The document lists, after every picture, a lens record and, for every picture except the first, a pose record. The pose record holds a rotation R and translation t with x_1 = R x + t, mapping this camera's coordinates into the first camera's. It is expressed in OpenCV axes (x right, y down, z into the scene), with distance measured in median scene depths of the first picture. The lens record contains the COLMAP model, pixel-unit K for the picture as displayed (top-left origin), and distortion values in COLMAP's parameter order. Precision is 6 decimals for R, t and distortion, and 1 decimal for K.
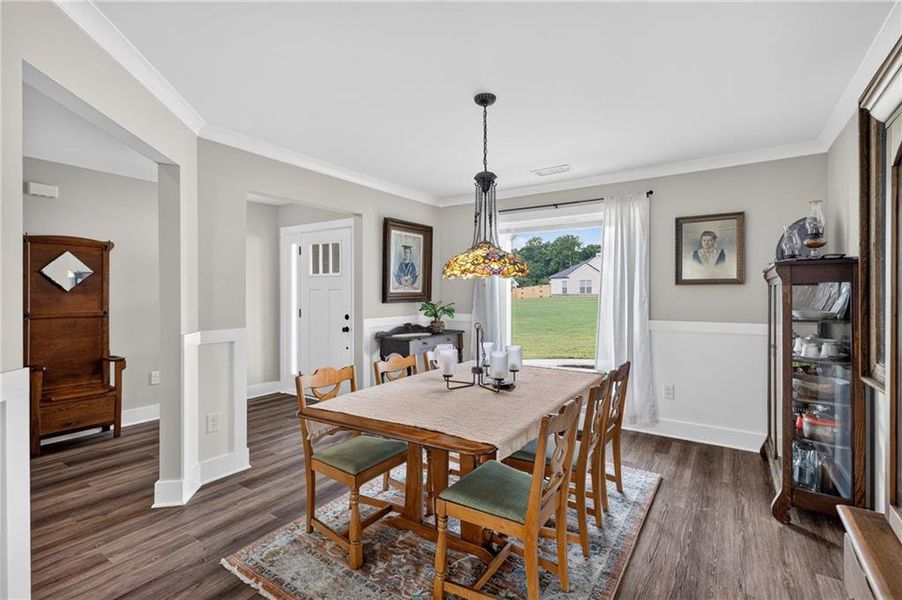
lens RADIAL K [[415.3, 0, 453.7], [0, 415.3, 295.1], [0, 0, 1]] dist [0.007970, -0.000507]
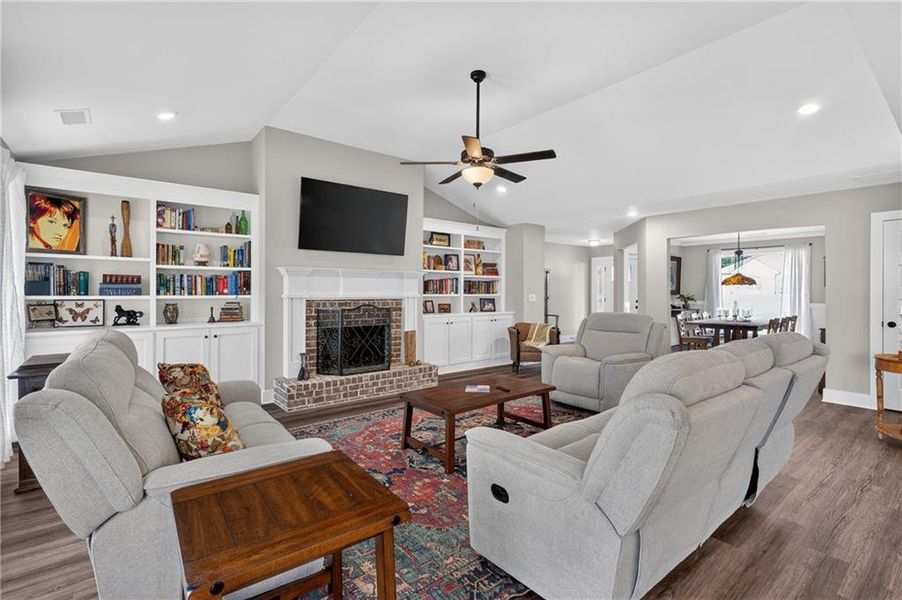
lens RADIAL K [[416.4, 0, 450.5], [0, 416.4, 291.1], [0, 0, 1]] dist [0.011580, -0.000400]
pose [[0.951841, 0.003089, -0.306577, -0.688040], [-0.003258, 0.999995, -0.000039, 0.003755], [0.306575, 0.001036, 0.951846, -1.776717]]
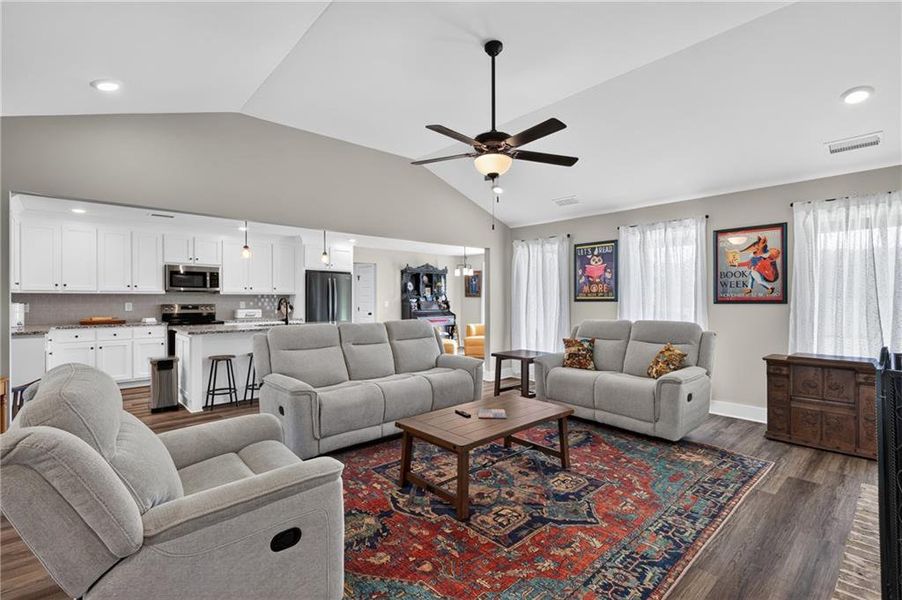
lens RADIAL K [[412.8, 0, 453.6], [0, 412.8, 301.8], [0, 0, 1]] dist [0.007008, 0.000126]
pose [[-0.970389, -0.002904, 0.241531, -1.063437], [-0.000912, 0.999965, 0.008359, -0.001062], [-0.241547, 0.007891, -0.970357, 0.055220]]
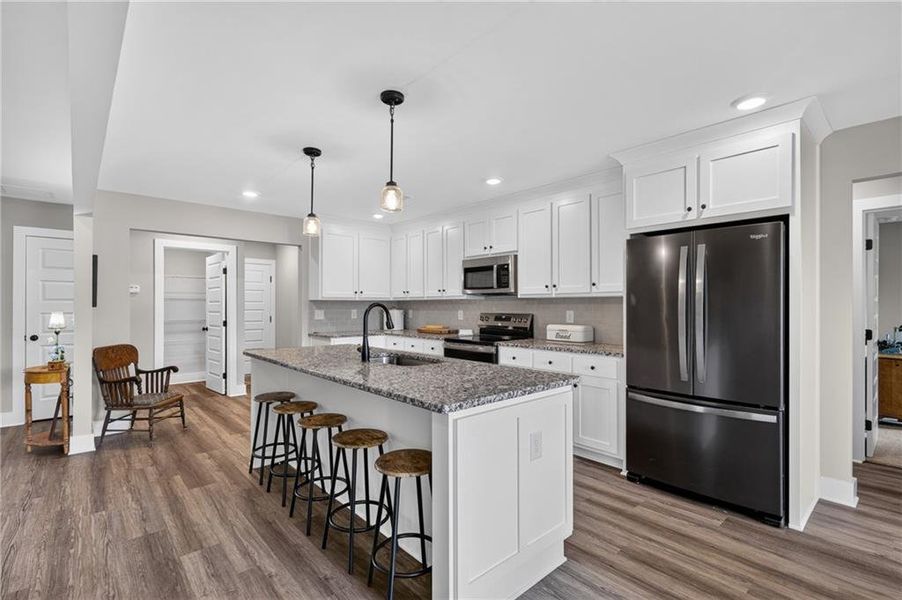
lens RADIAL K [[417.4, 0, 449.7], [0, 417.4, 303.9], [0, 0, 1]] dist [0.003483, -0.000076]
pose [[0.256729, 0.001971, 0.966481, -0.738953], [0.001531, 0.999996, -0.002446, -0.000071], [-0.966482, 0.002108, 0.256725, -1.743430]]
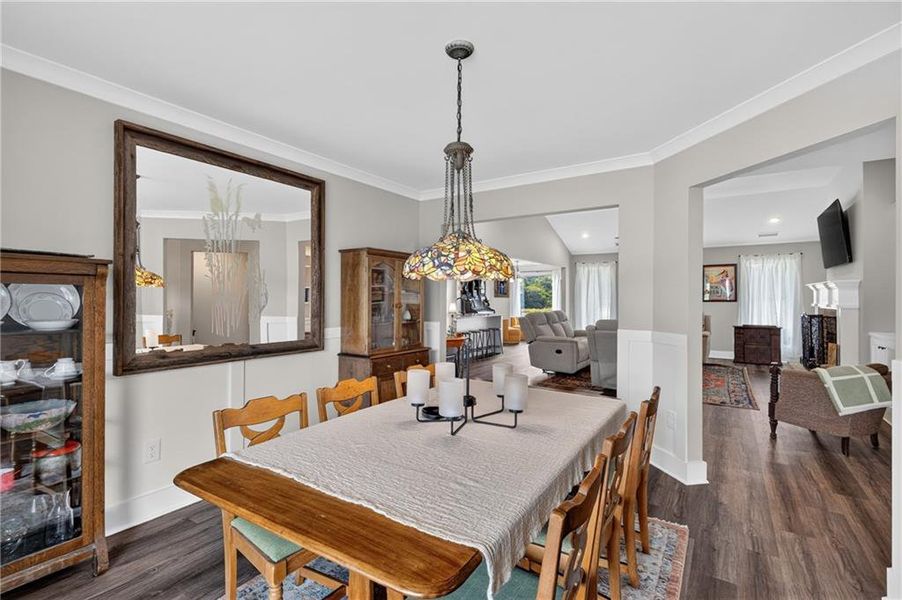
lens RADIAL K [[412.0, 0, 448.6], [0, 412.0, 298.0], [0, 0, 1]] dist [0.000950, -0.000352]
pose [[-0.999976, -0.003347, 0.006044, 0.062389], [-0.003344, 0.999994, 0.000442, -0.003770], [-0.006046, 0.000421, -0.999982, 1.223728]]
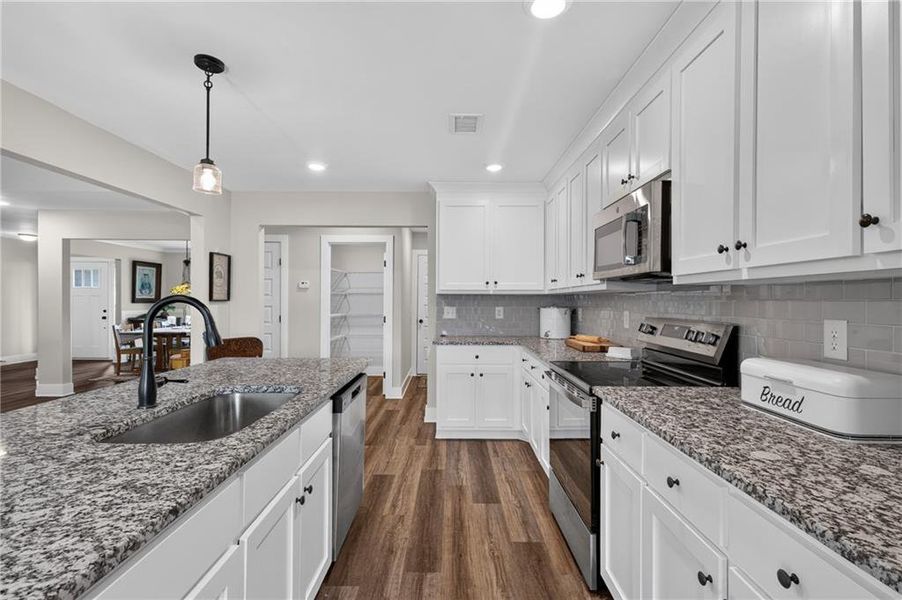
lens RADIAL K [[415.3, 0, 453.7], [0, 415.3, 295.1], [0, 0, 1]] dist [0.007970, -0.000507]
pose [[0.832047, 0.008453, 0.554641, 0.006063], [-0.002421, 0.999930, -0.011609, -0.001032], [-0.554700, 0.008317, 0.832009, -1.897460]]
